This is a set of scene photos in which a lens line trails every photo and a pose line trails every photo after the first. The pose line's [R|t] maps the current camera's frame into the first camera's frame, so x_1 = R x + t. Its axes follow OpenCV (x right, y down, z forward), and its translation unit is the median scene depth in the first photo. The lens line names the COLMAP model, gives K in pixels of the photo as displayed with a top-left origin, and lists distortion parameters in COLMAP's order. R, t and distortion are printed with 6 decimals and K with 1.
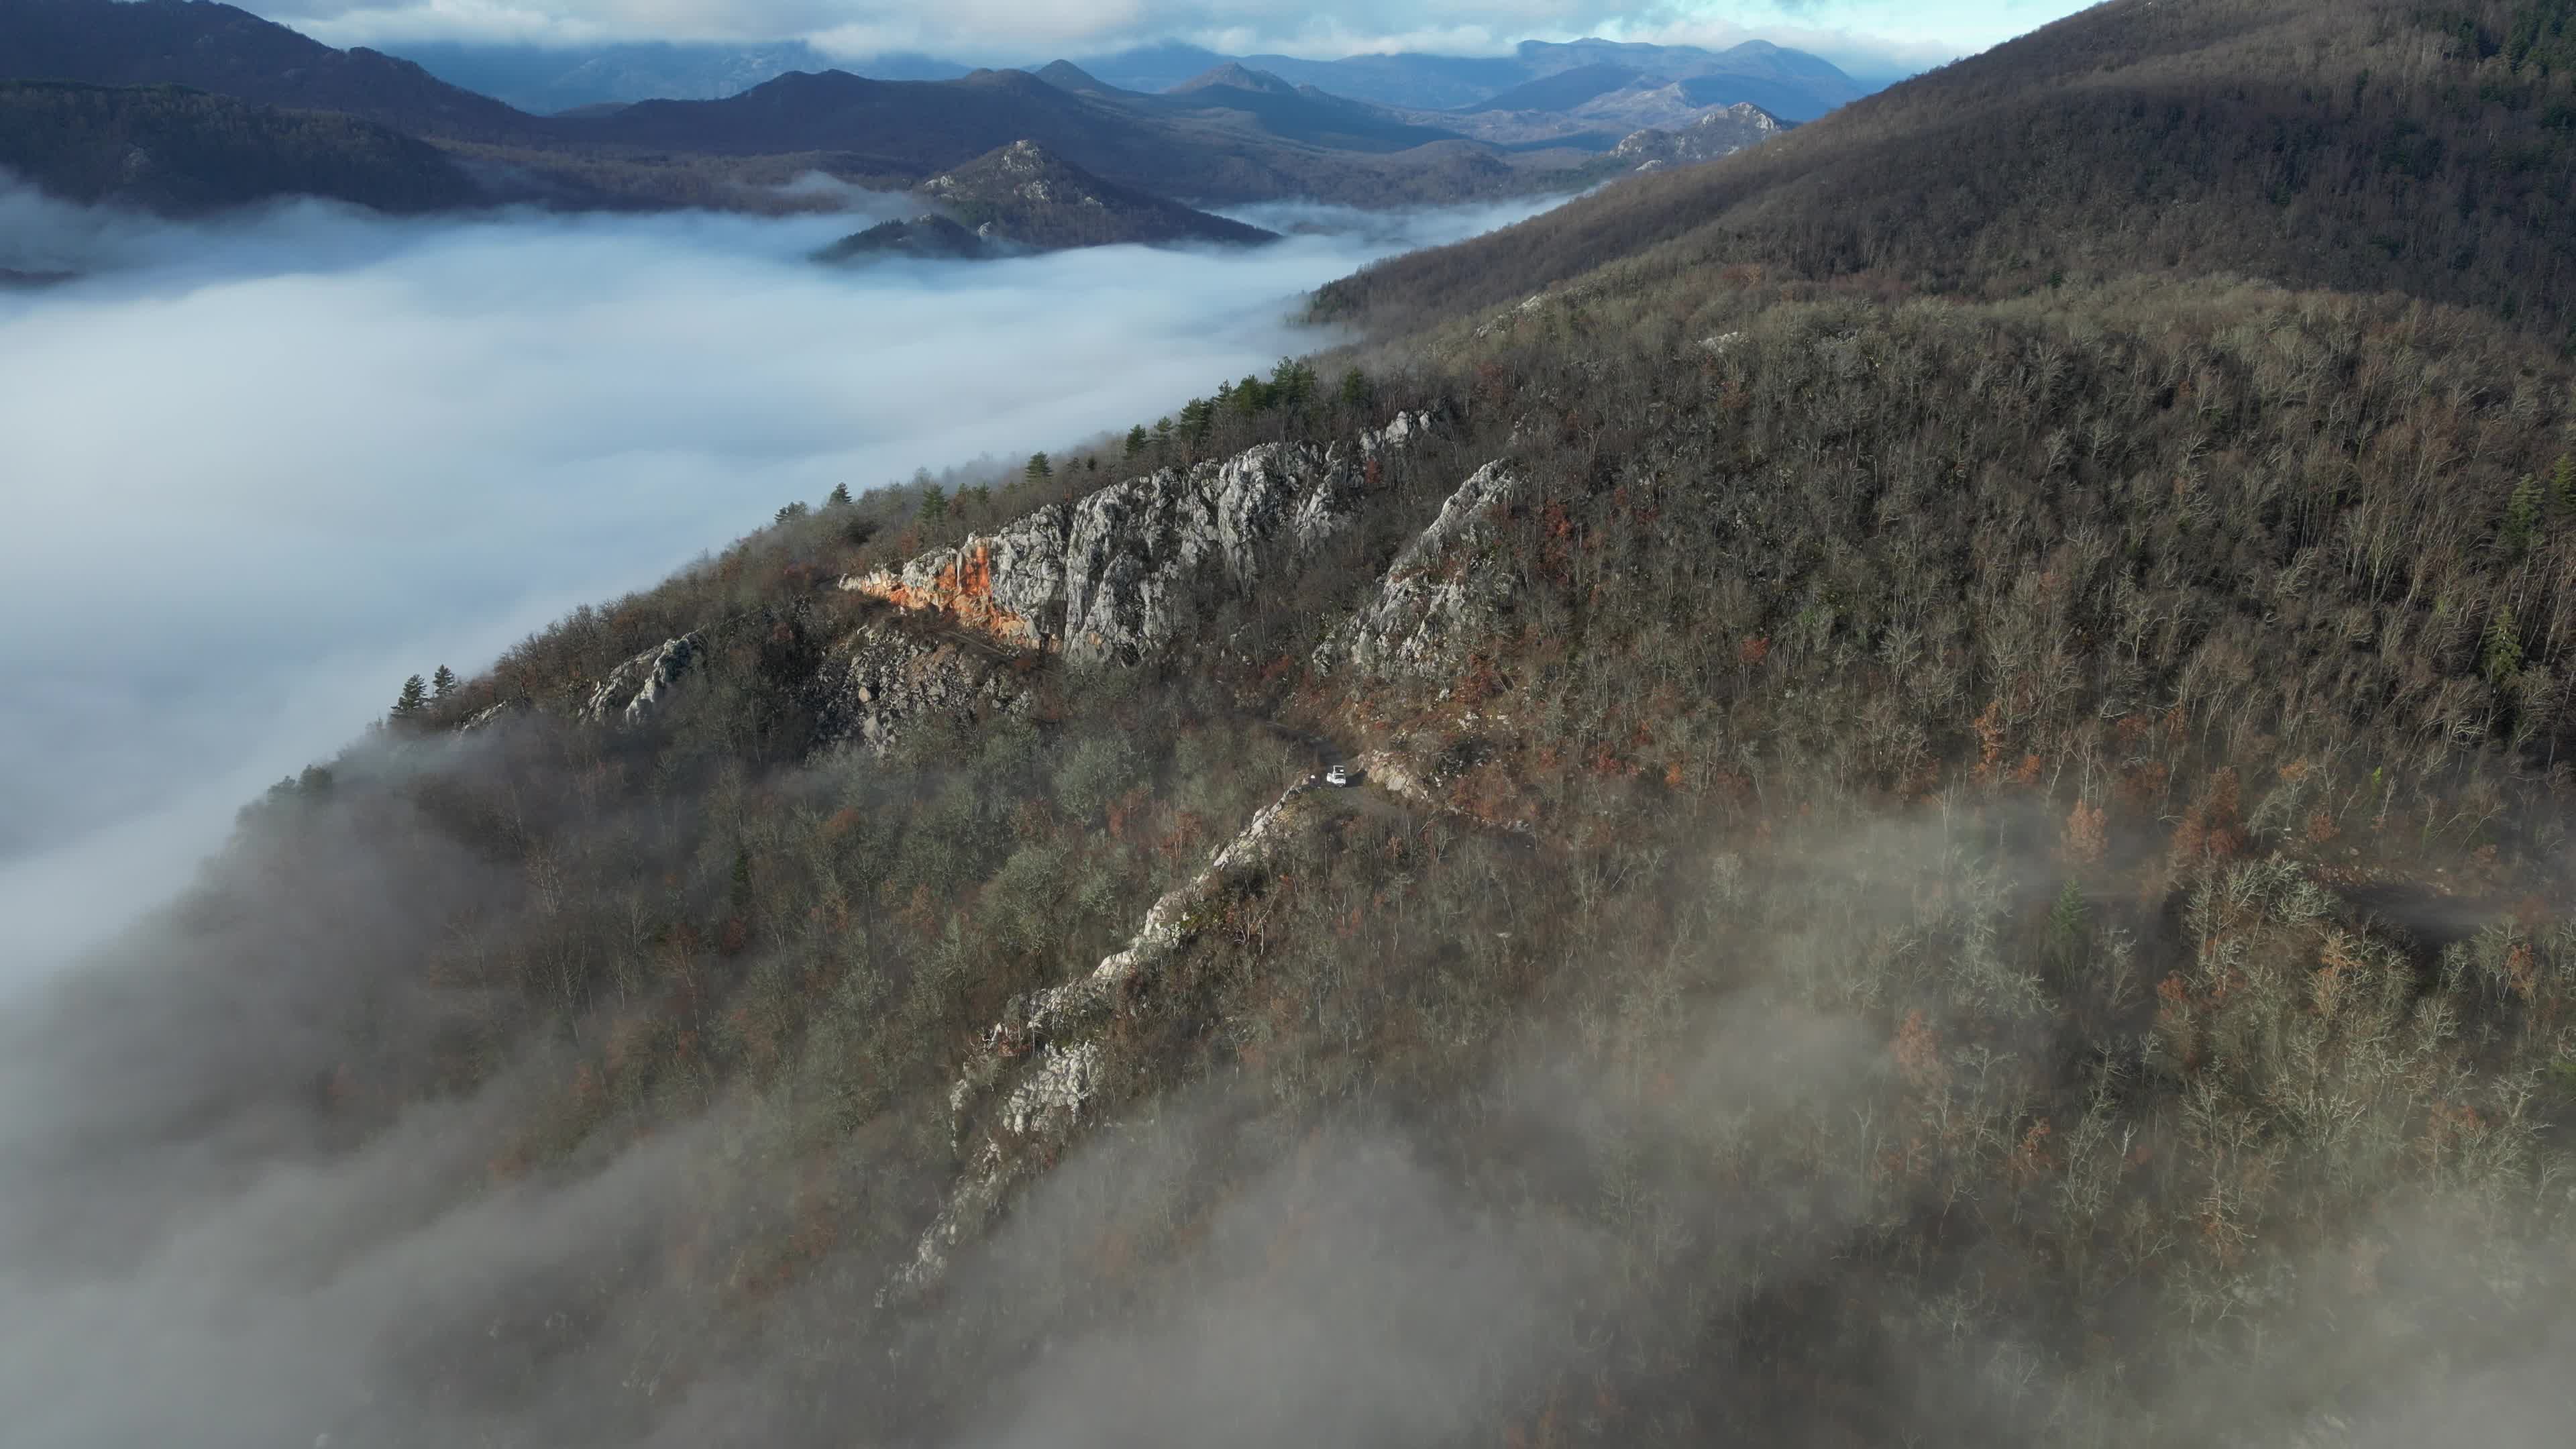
lens RADIAL K [[1852.7, 0, 1313.5], [0, 1852.7, 733.5], [0, 0, 1]] dist [0.063548, -0.061031]
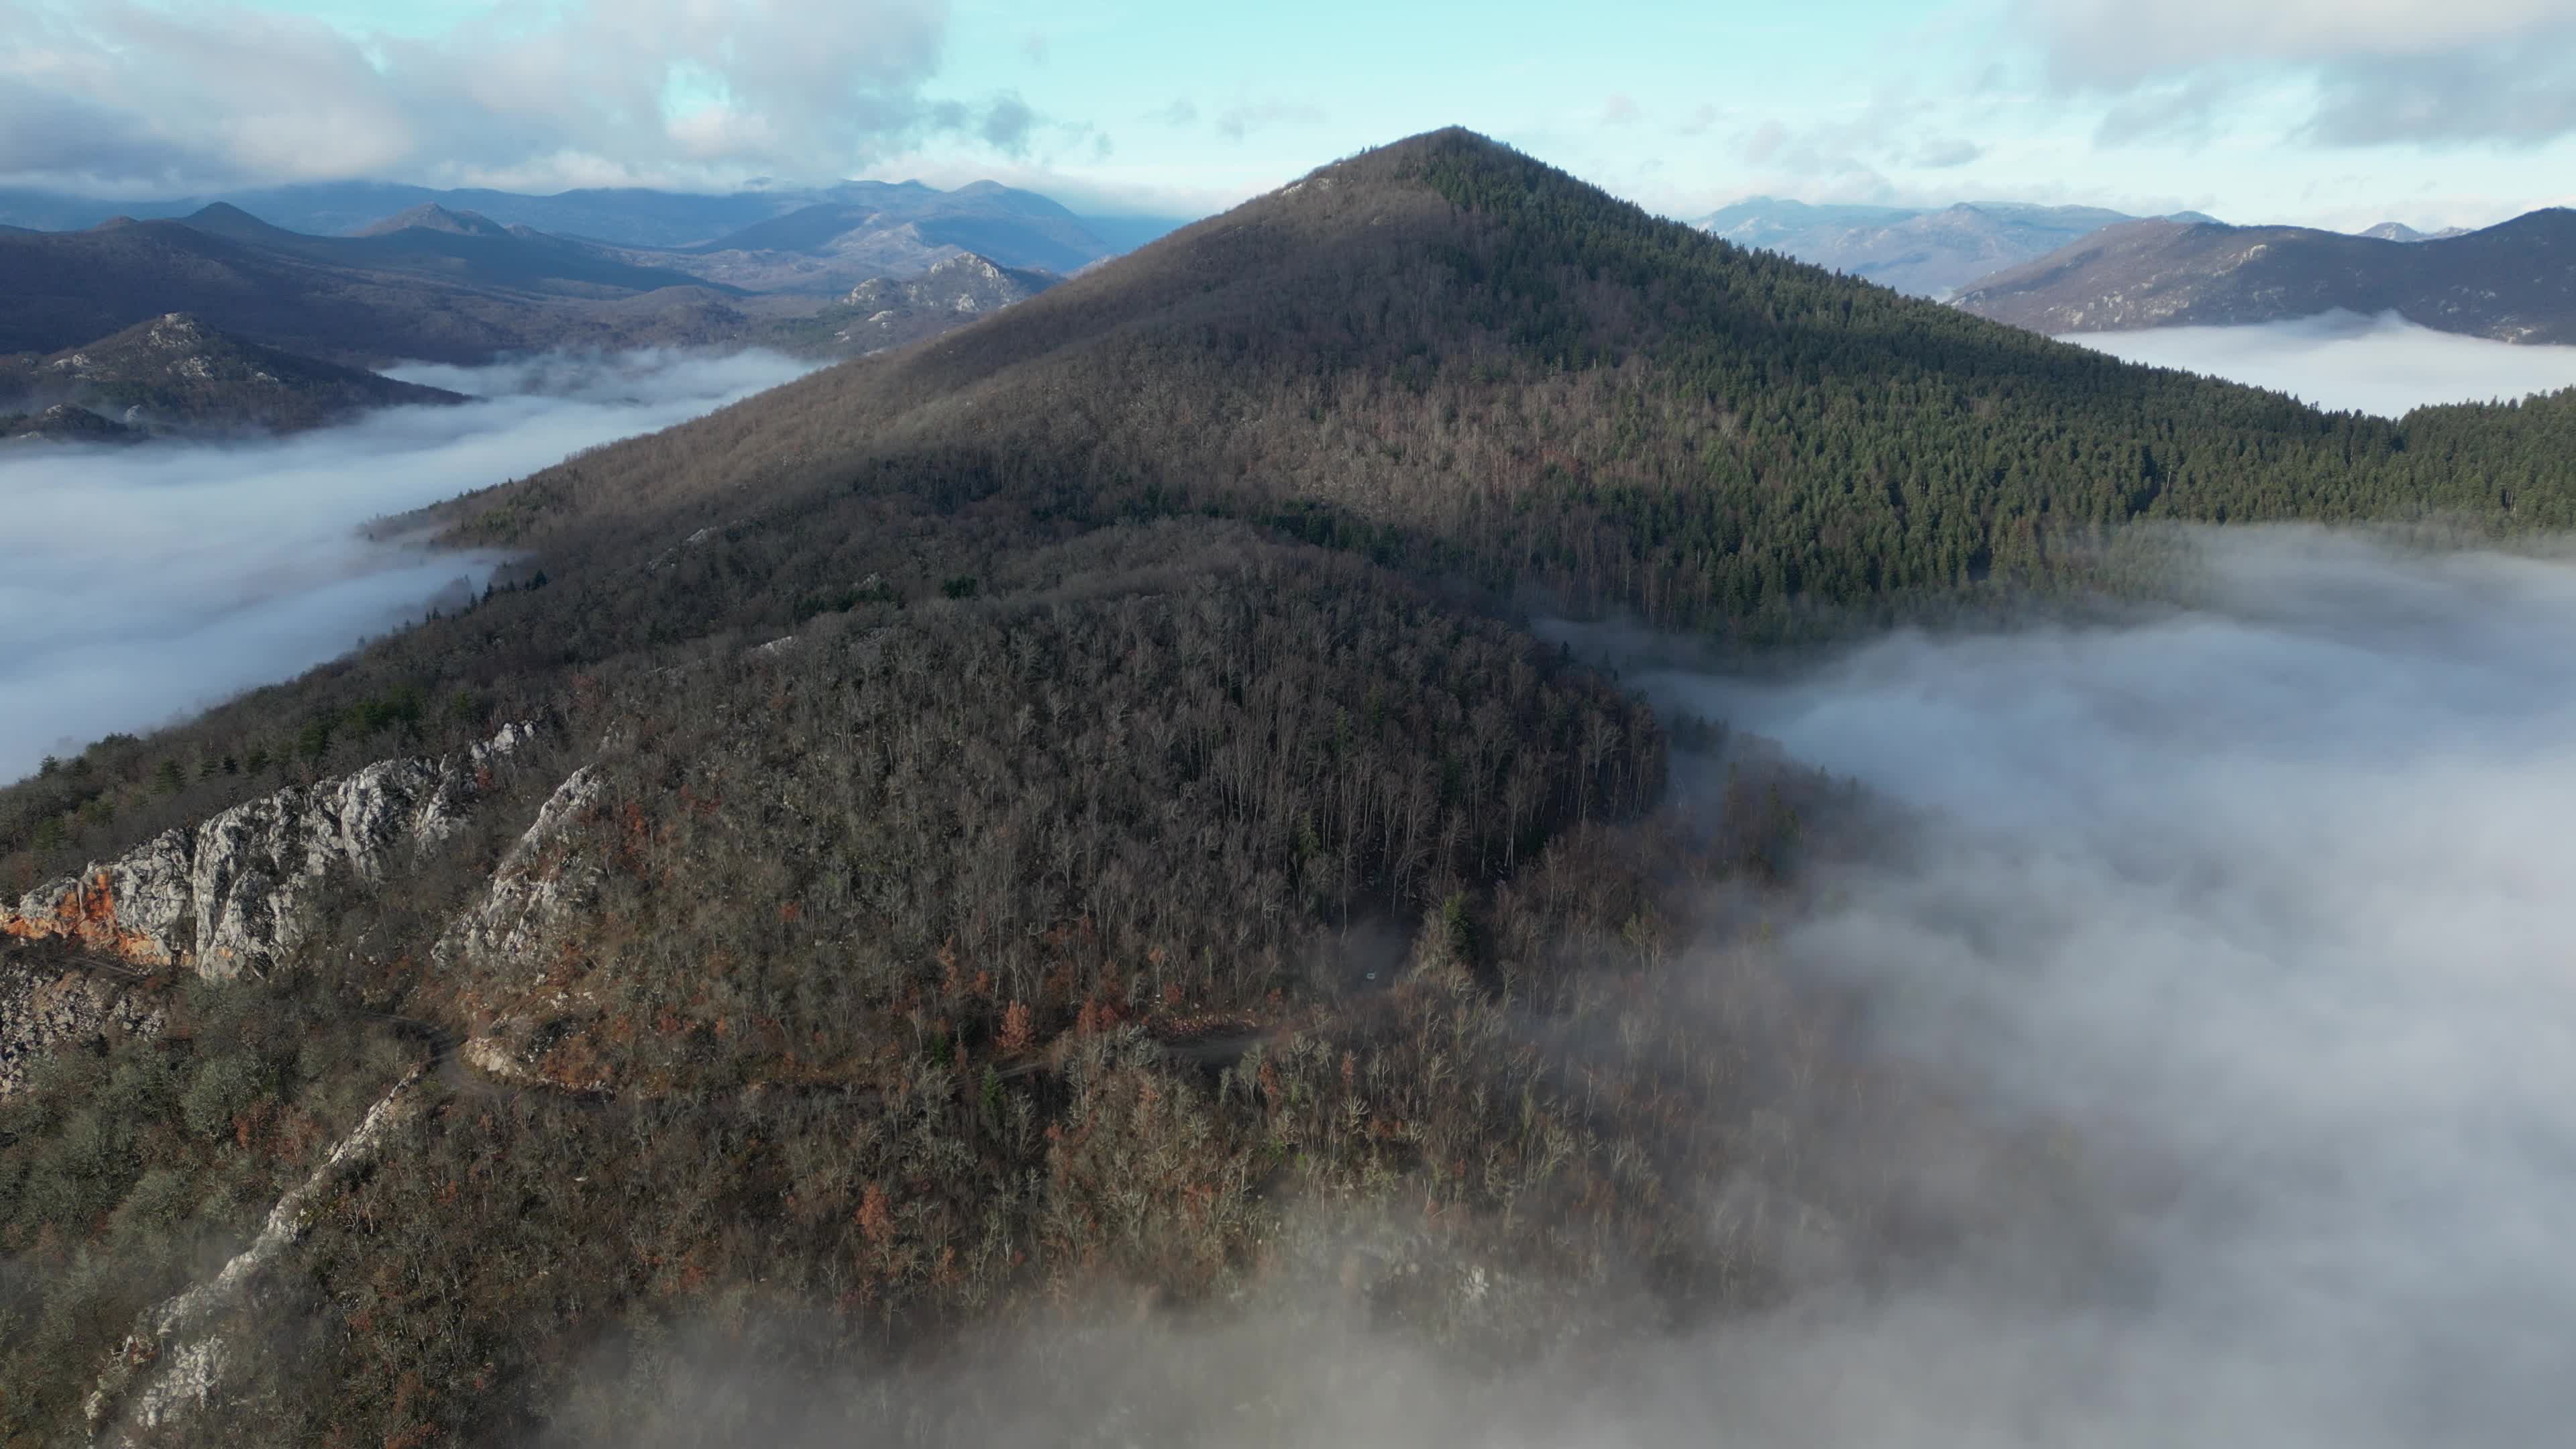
lens RADIAL K [[1852.7, 0, 1345.5], [0, 1852.7, 727.8], [0, 0, 1]] dist [0.063548, -0.061031]
pose [[0.925566, -0.104544, 0.363865, 0.114630], [0.124759, 0.991657, -0.032433, -0.069887], [-0.357439, 0.075414, 0.930887, -0.316884]]
